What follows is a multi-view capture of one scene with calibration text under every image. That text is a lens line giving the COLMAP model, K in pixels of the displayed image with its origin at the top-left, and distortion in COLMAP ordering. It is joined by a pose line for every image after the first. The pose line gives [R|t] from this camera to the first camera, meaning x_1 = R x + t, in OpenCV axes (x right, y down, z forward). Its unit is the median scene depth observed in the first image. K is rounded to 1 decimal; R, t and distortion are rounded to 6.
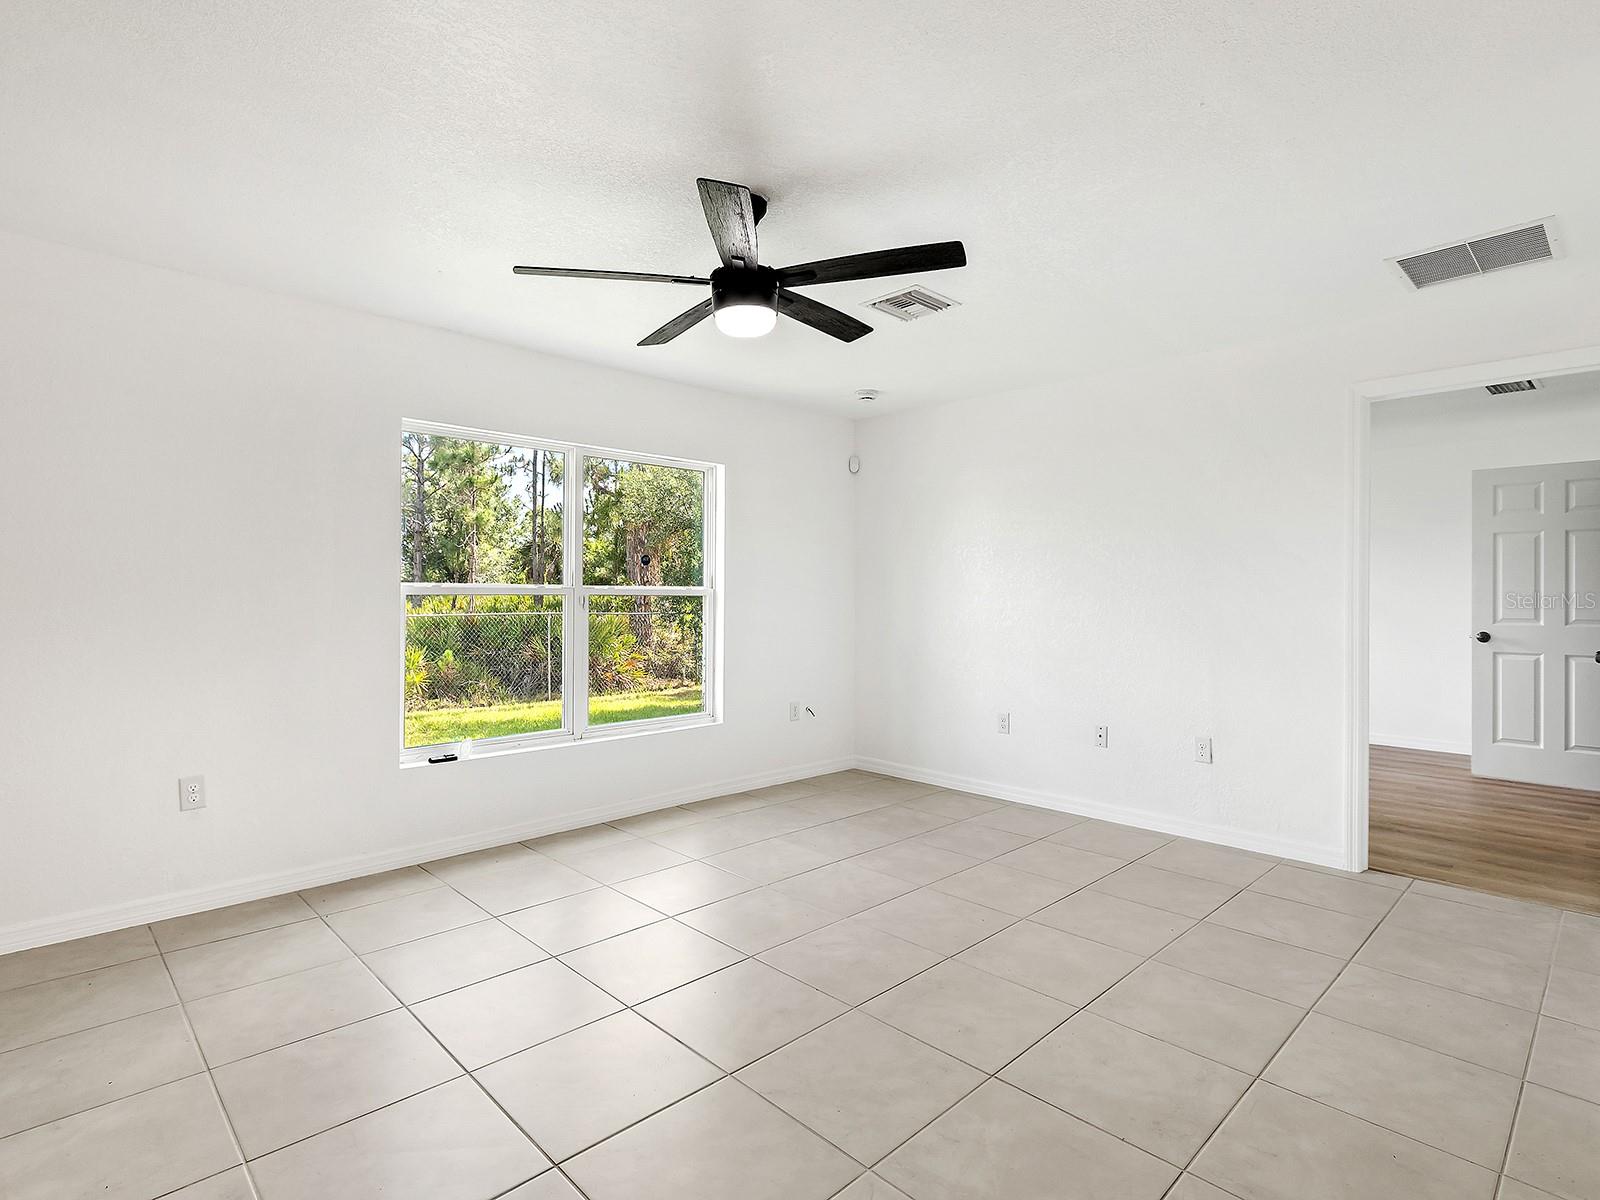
lens RADIAL K [[802.0, 0, 806.6], [0, 802.0, 595.2], [0, 0, 1]] dist [0.002229, 0.000532]
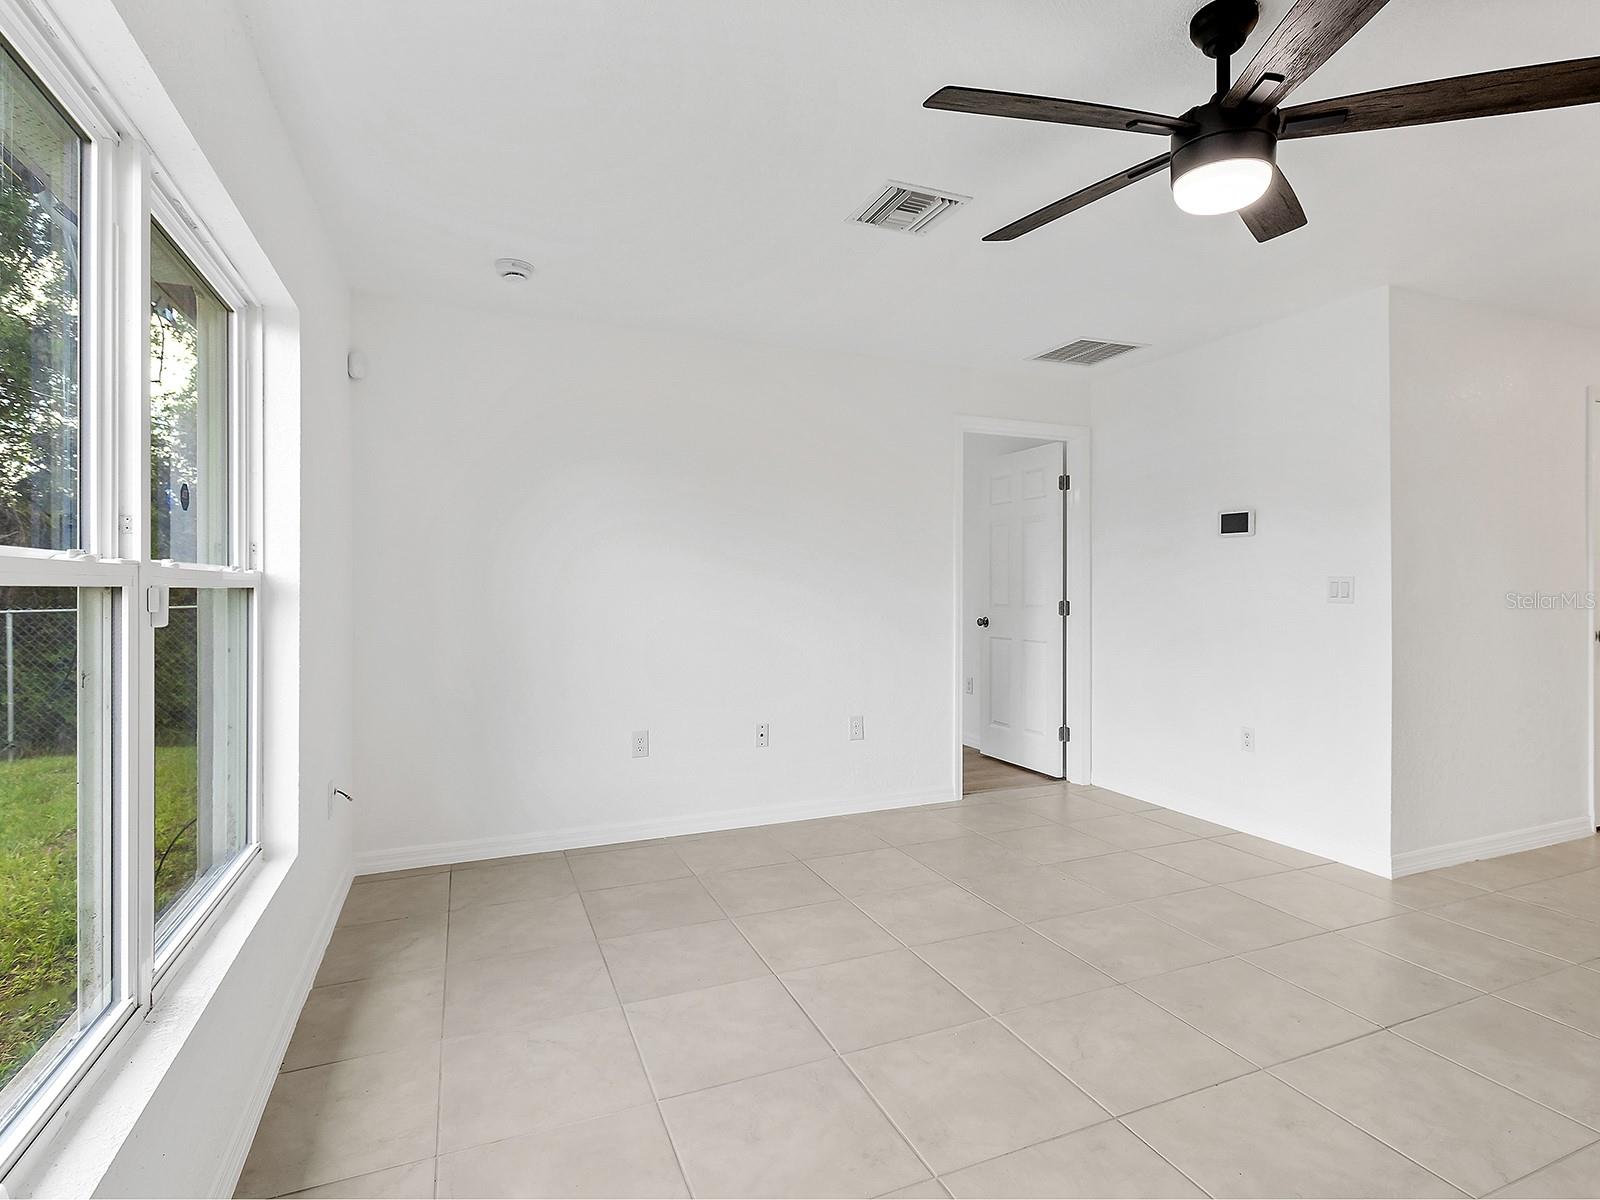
lens RADIAL K [[819.9, 0, 804.4], [0, 819.9, 593.0], [0, 0, 1]] dist [0.000589, 0.000162]
pose [[0.367041, -0.014016, 0.930099, -0.448243], [0.001192, 0.999893, 0.014597, -0.002133], [-0.930204, -0.004249, 0.367018, 0.552155]]
